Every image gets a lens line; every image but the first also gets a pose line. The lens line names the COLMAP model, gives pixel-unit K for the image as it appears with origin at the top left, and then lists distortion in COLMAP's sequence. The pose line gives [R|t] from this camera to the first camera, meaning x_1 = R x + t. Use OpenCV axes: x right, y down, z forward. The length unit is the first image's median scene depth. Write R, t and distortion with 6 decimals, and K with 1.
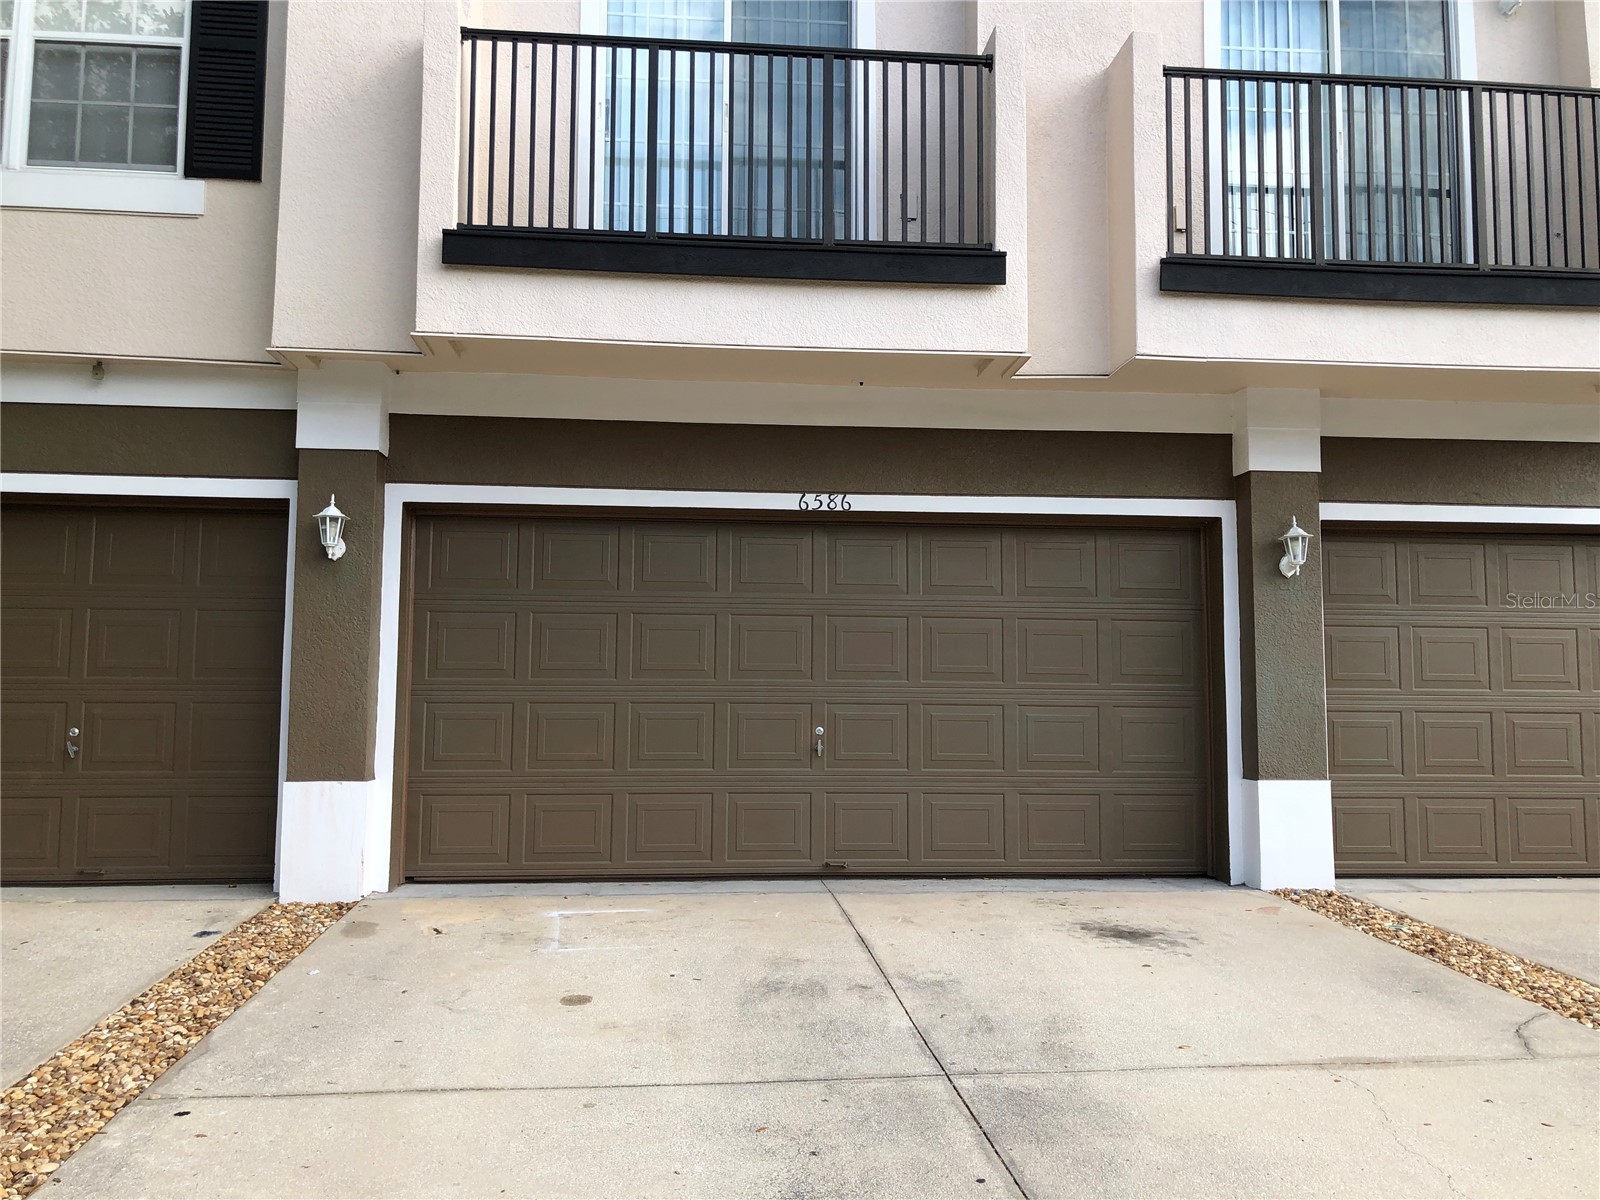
lens RADIAL K [[1309.8, 0, 808.7], [0, 1309.8, 600.0], [0, 0, 1]] dist [0.082745, -0.081232]
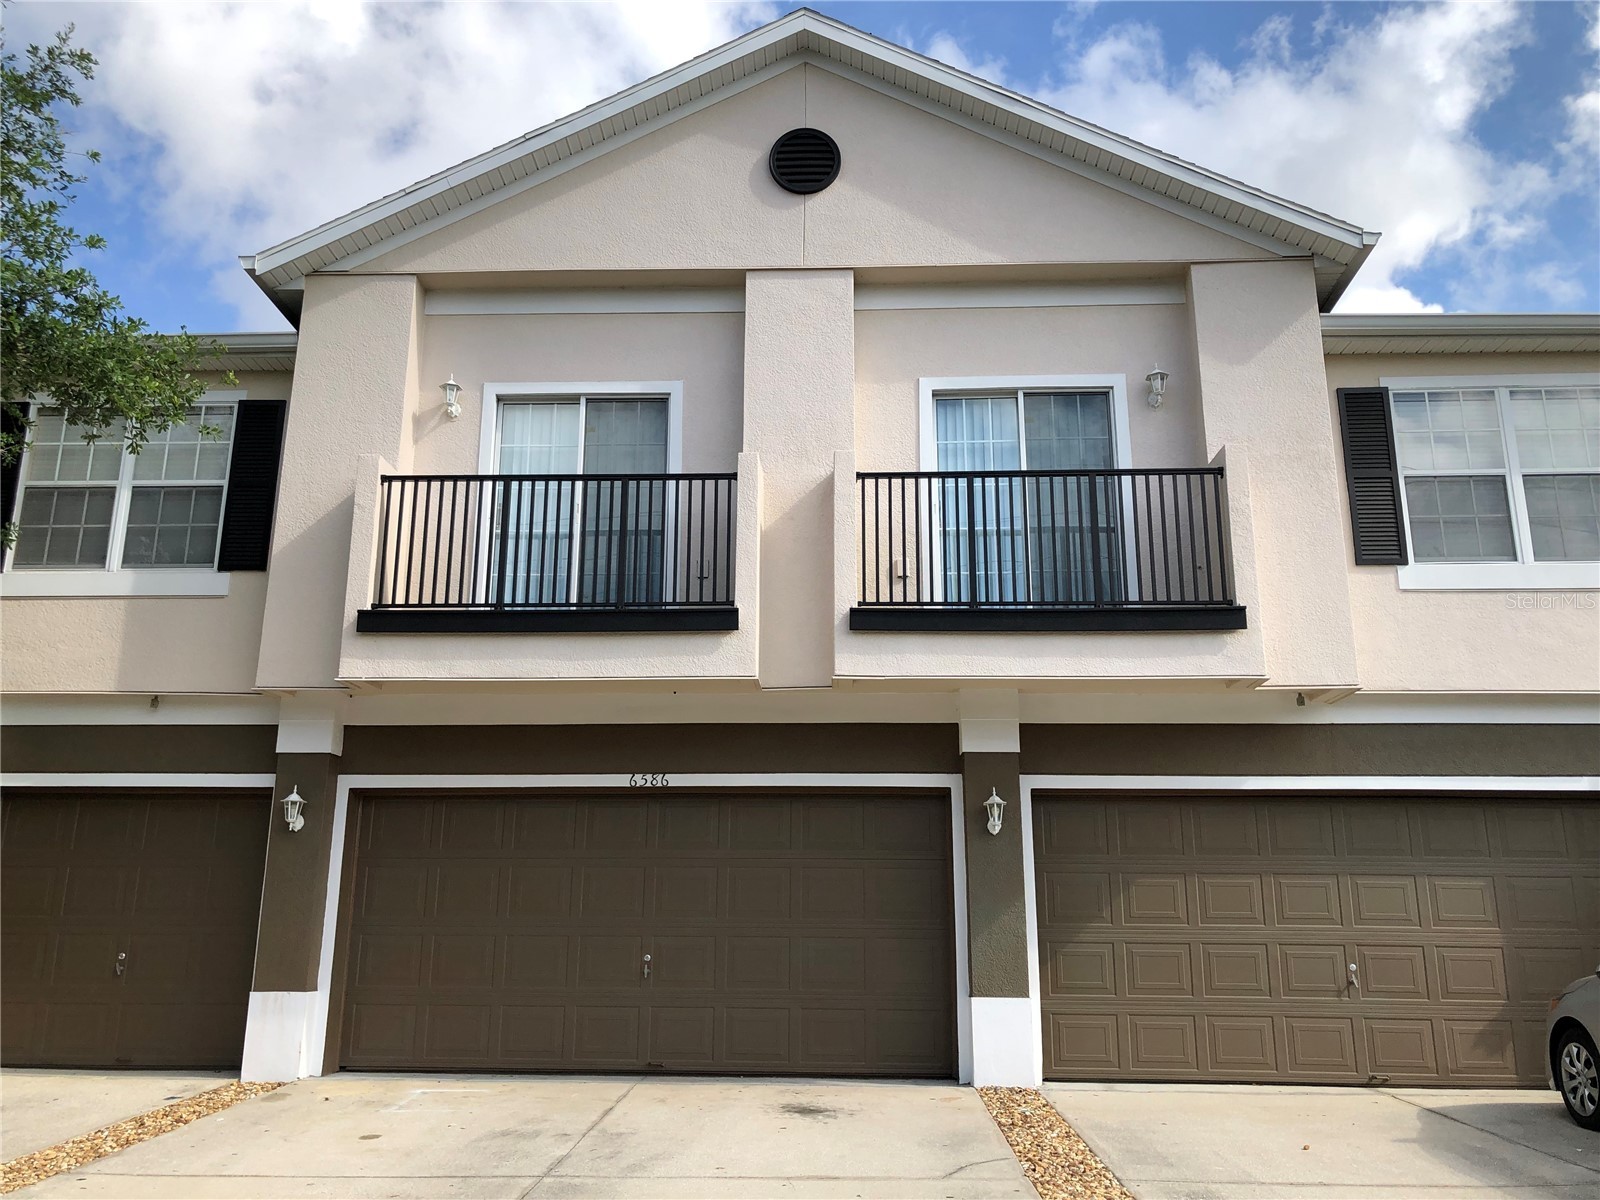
lens RADIAL K [[1350.6, 0, 800.0], [0, 1350.6, 600.0], [0, 0, 1]] dist [0.079279, -0.097039]
pose [[0.988662, -0.034411, -0.146161, 0.385996], [0.009953, 0.986264, -0.164877, -0.027284], [0.149827, 0.161553, 0.975424, -0.374540]]
